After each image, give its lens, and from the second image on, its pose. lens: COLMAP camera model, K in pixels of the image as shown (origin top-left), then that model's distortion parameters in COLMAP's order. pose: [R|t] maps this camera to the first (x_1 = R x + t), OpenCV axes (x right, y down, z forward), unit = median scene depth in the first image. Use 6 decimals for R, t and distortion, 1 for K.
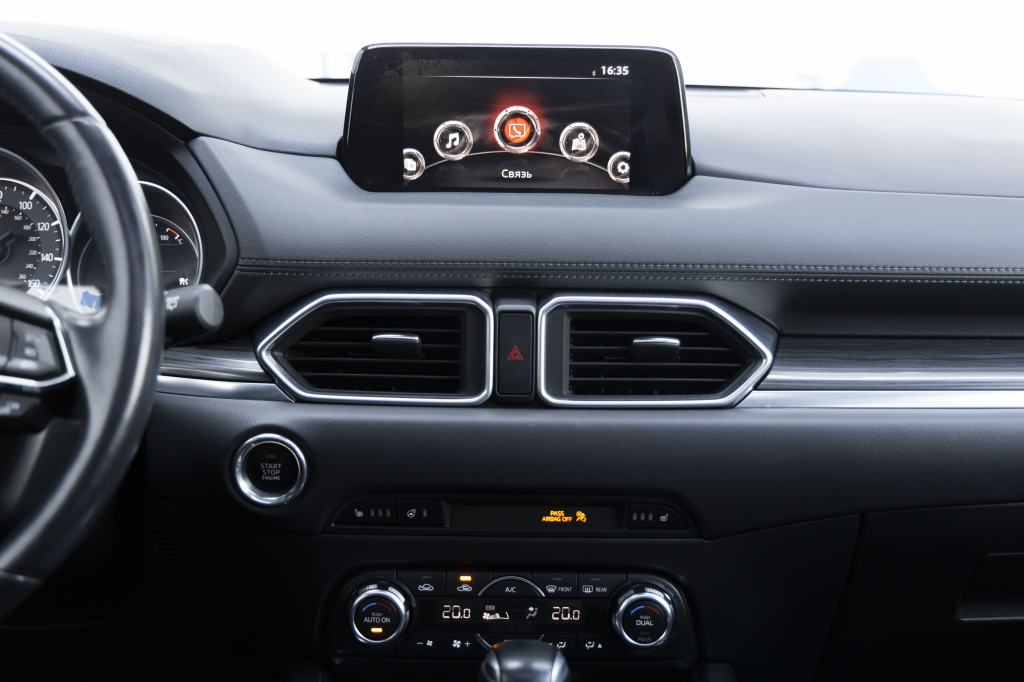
lens RADIAL K [[1483.9, 0, 514.6], [0, 1483.9, 319.5], [0, 0, 1]] dist [-0.011438, -0.024007]
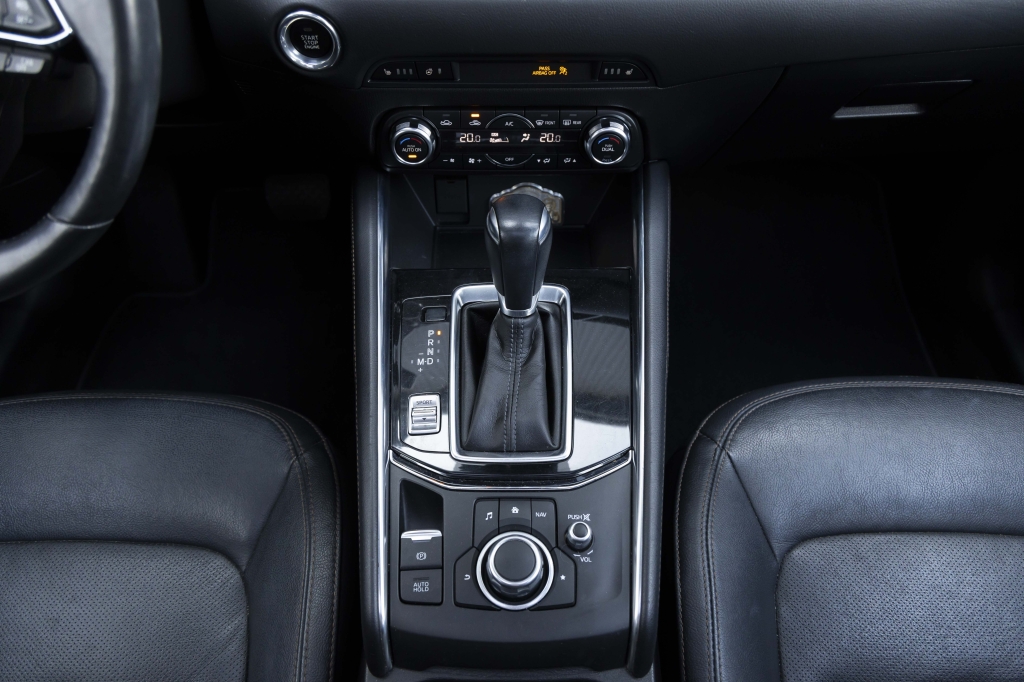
lens RADIAL K [[720.6, 0, 515.6], [0, 720.6, 354.4], [0, 0, 1]] dist [0.001901, -0.003549]
pose [[0.999764, -0.005261, -0.021085, 0.014915], [0.017979, 0.745263, 0.666528, -0.091564], [0.012207, -0.666750, 0.745181, 0.357384]]
